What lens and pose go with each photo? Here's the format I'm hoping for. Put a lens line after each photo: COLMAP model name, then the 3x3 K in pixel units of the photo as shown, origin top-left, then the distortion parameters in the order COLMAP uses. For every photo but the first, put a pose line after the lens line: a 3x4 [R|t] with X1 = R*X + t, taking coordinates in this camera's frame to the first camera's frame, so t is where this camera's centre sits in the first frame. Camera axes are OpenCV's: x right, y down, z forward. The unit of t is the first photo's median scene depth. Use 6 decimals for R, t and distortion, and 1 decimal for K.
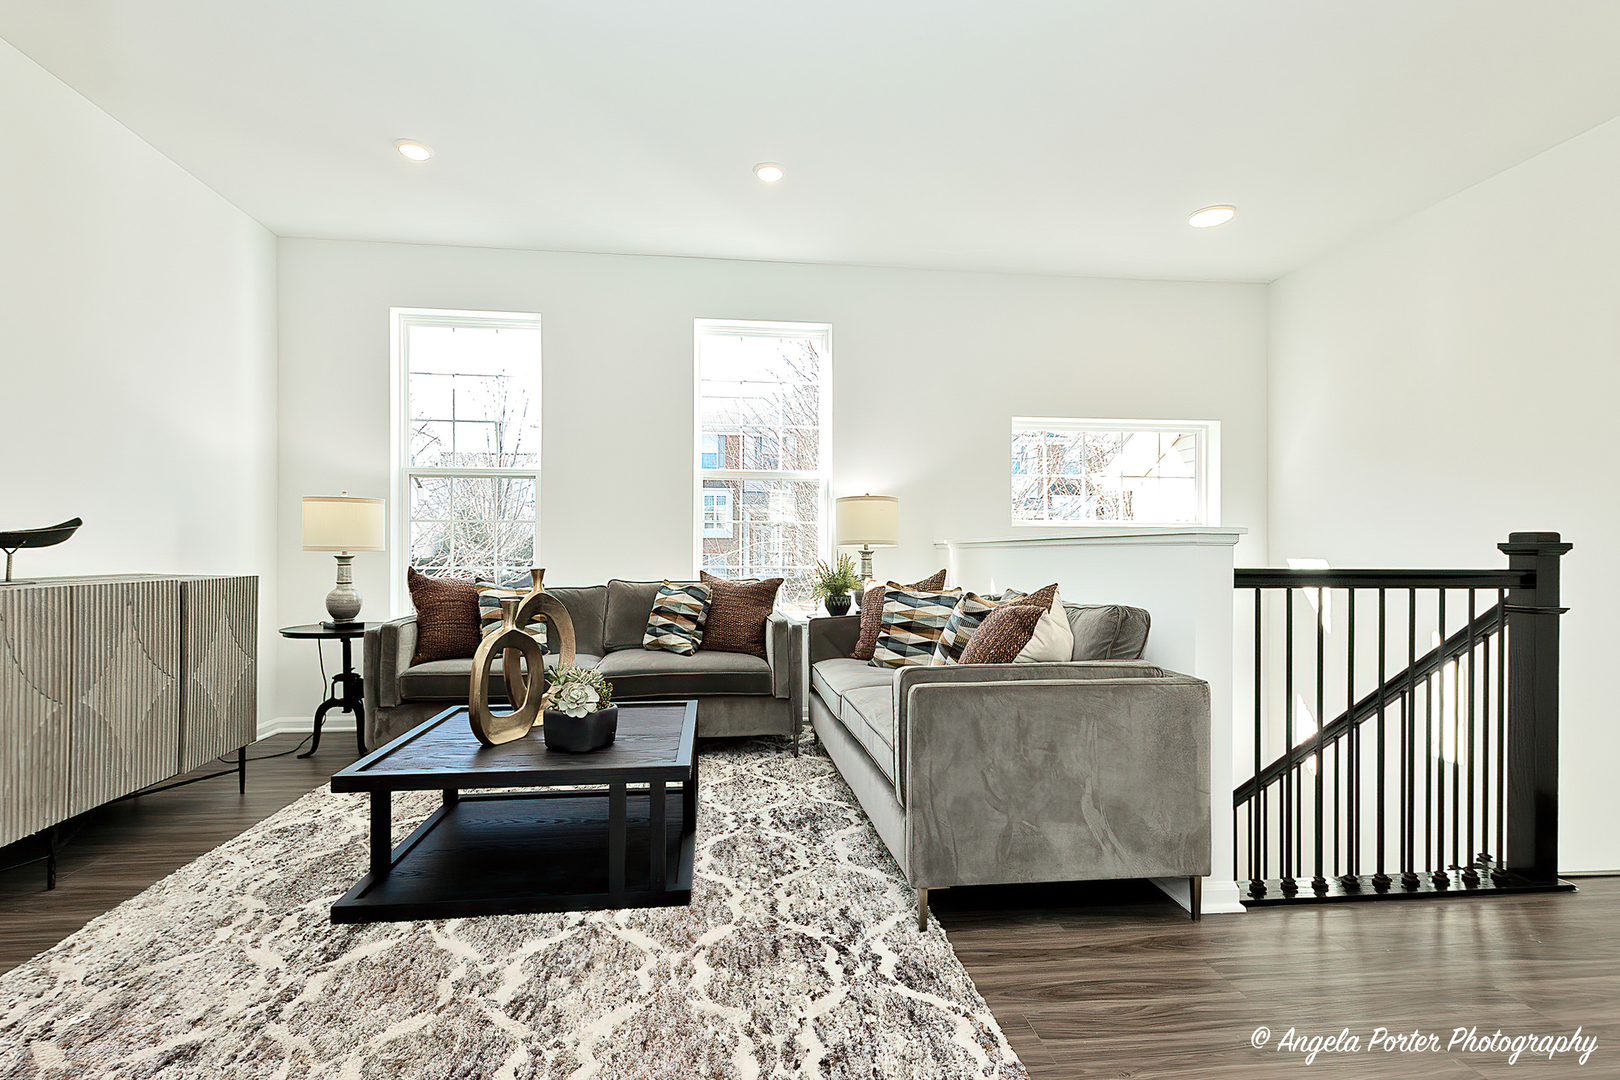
lens RADIAL K [[807.3, 0, 808.9], [0, 807.3, 559.1], [0, 0, 1]] dist [0.009694, -0.000171]
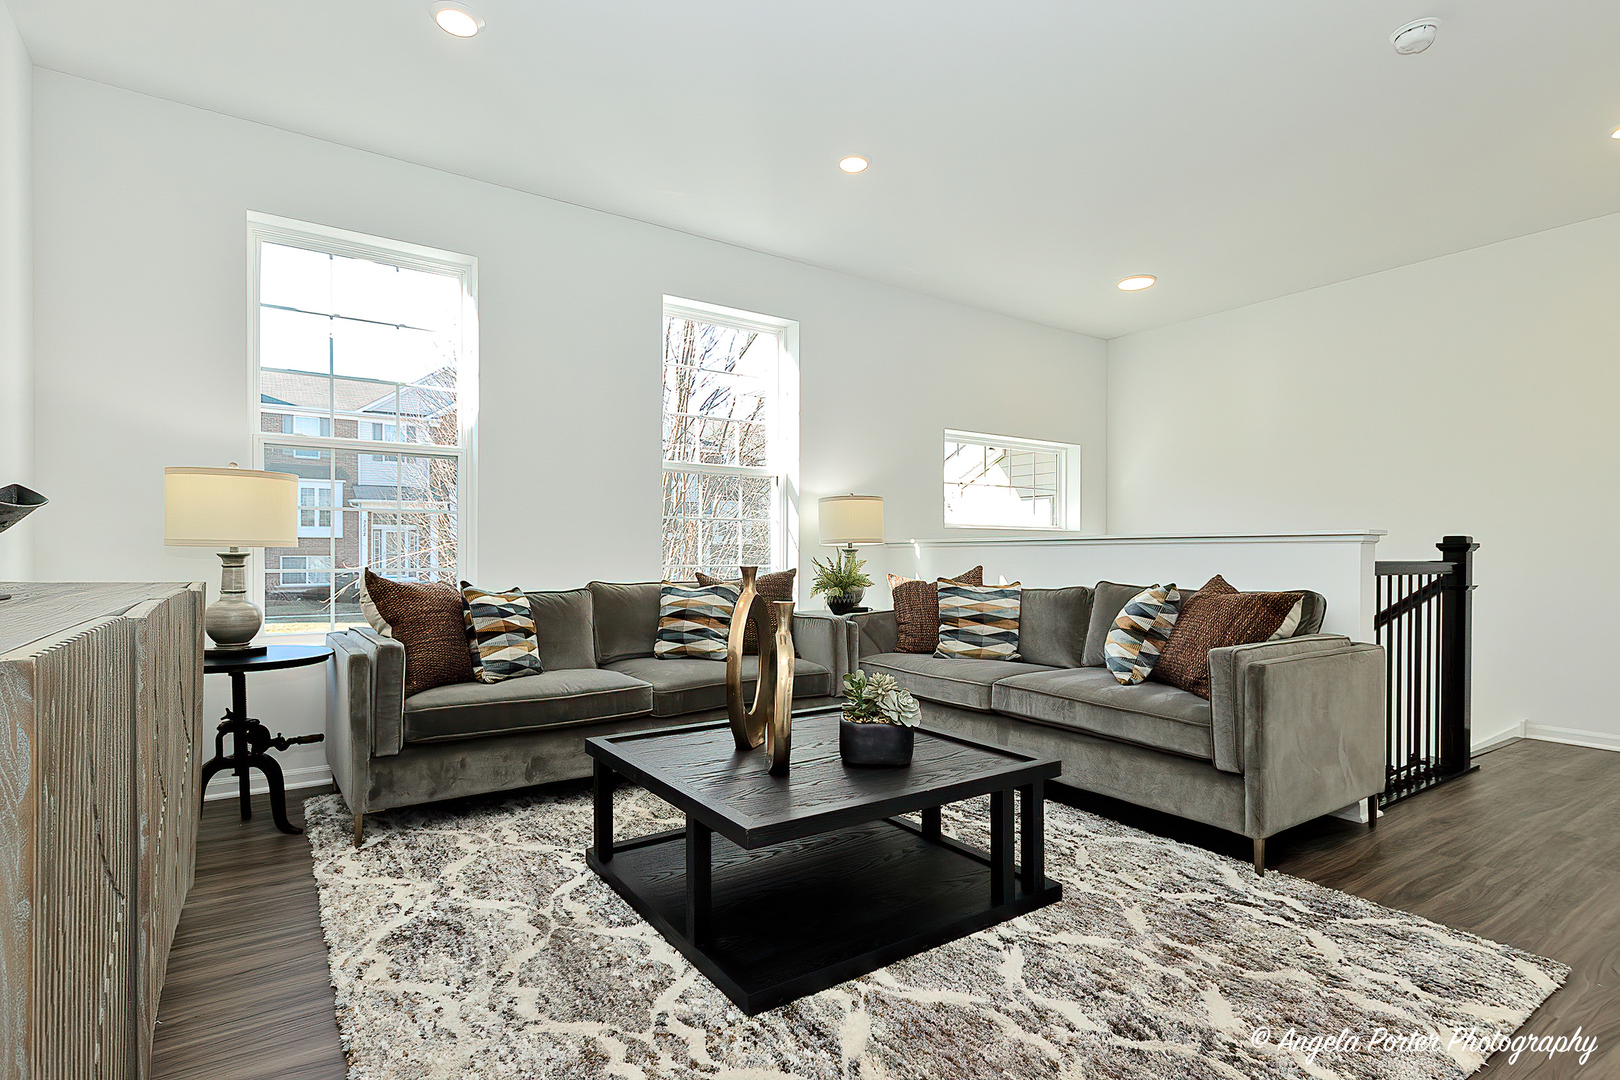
lens RADIAL K [[781.9, 0, 812.1], [0, 781.9, 567.6], [0, 0, 1]] dist [0.011814, -0.000446]
pose [[0.876916, -0.008299, 0.480572, -0.615426], [0.004103, 0.999944, 0.009782, 0.004316], [-0.480626, -0.006607, 0.876901, 0.209868]]
